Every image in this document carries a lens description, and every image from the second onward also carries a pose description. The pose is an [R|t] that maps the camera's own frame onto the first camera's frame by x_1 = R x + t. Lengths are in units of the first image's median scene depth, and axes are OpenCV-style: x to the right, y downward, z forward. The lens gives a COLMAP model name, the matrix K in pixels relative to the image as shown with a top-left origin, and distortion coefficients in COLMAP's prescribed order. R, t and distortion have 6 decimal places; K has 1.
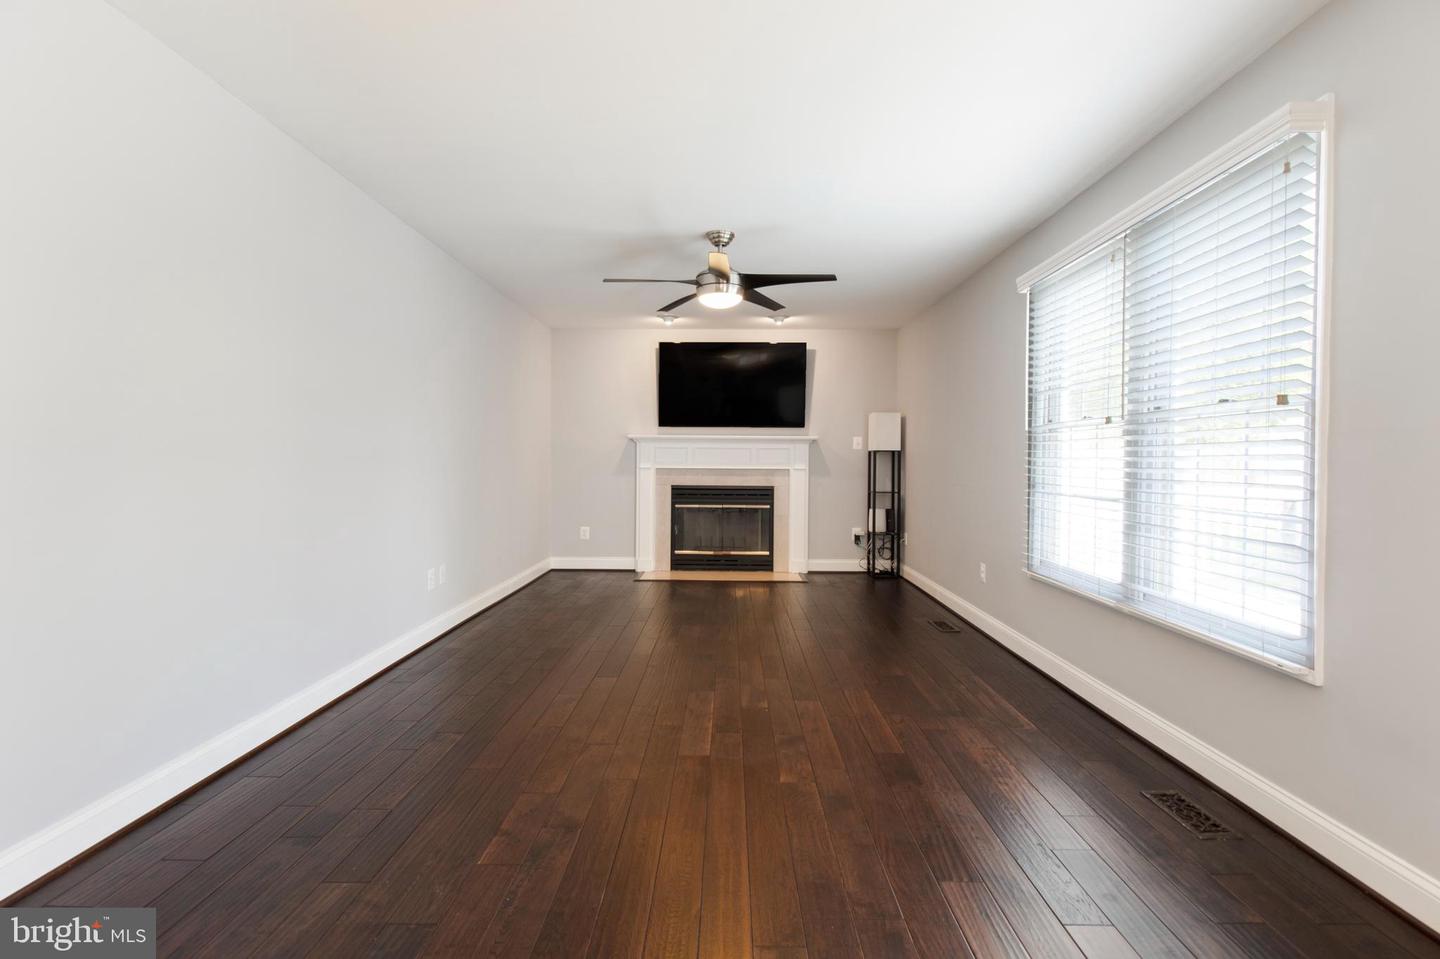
lens RADIAL K [[660.5, 0, 722.1], [0, 660.5, 476.3], [0, 0, 1]] dist [0.005528, -0.005053]
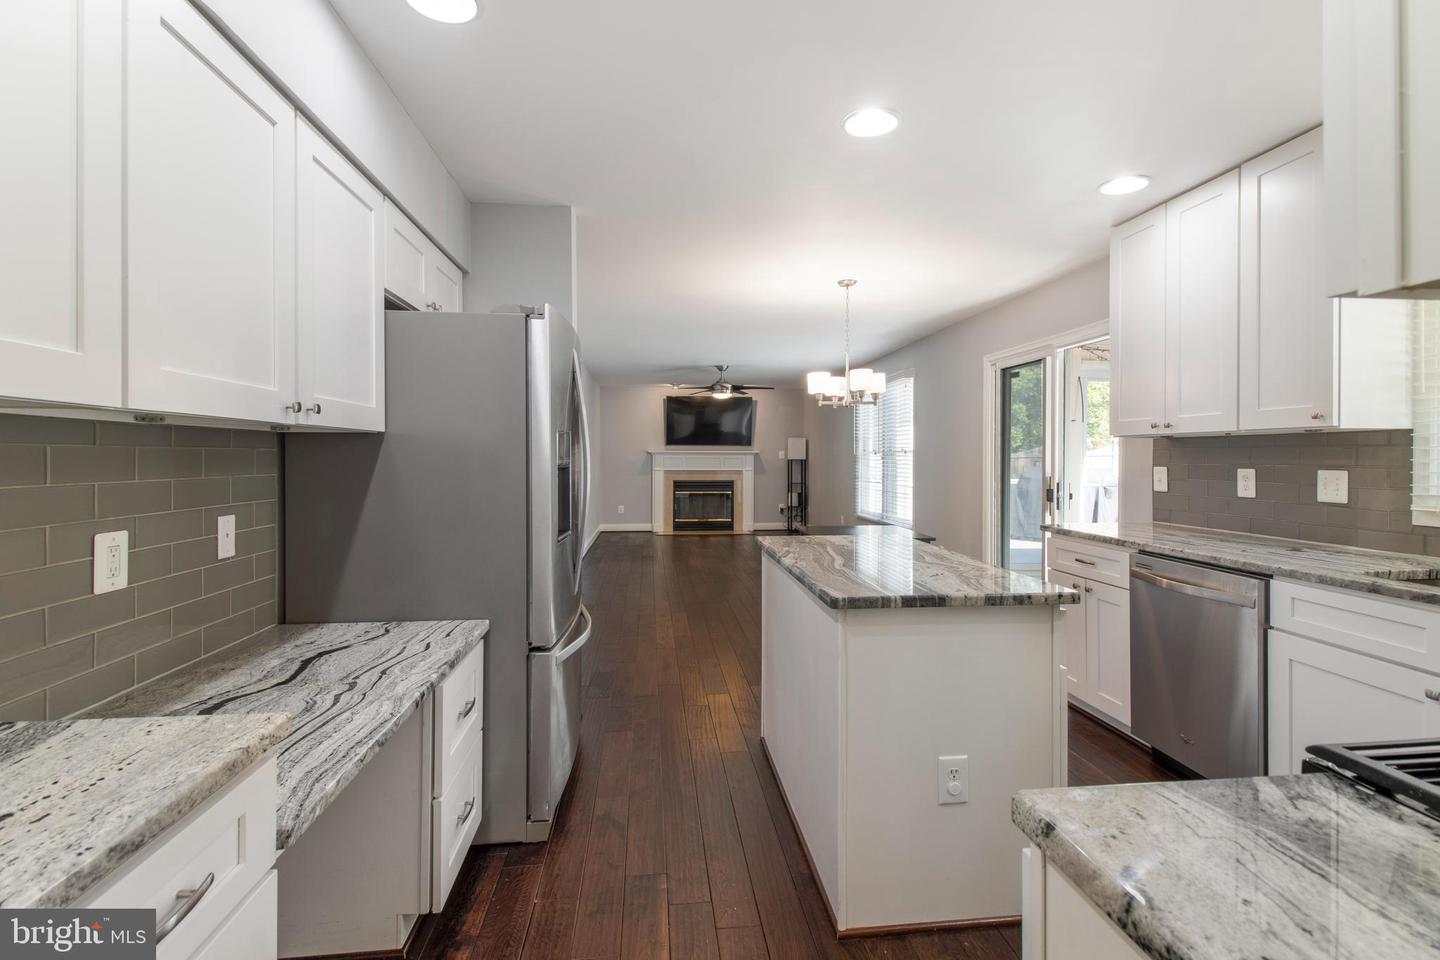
lens RADIAL K [[660.5, 0, 719.2], [0, 660.5, 467.2], [0, 0, 1]] dist [0.005528, -0.005053]
pose [[0.992874, -0.006793, 0.118975, -0.161713], [0.007976, 0.999923, -0.009465, -0.003050], [-0.118902, 0.010346, 0.992852, -0.691177]]
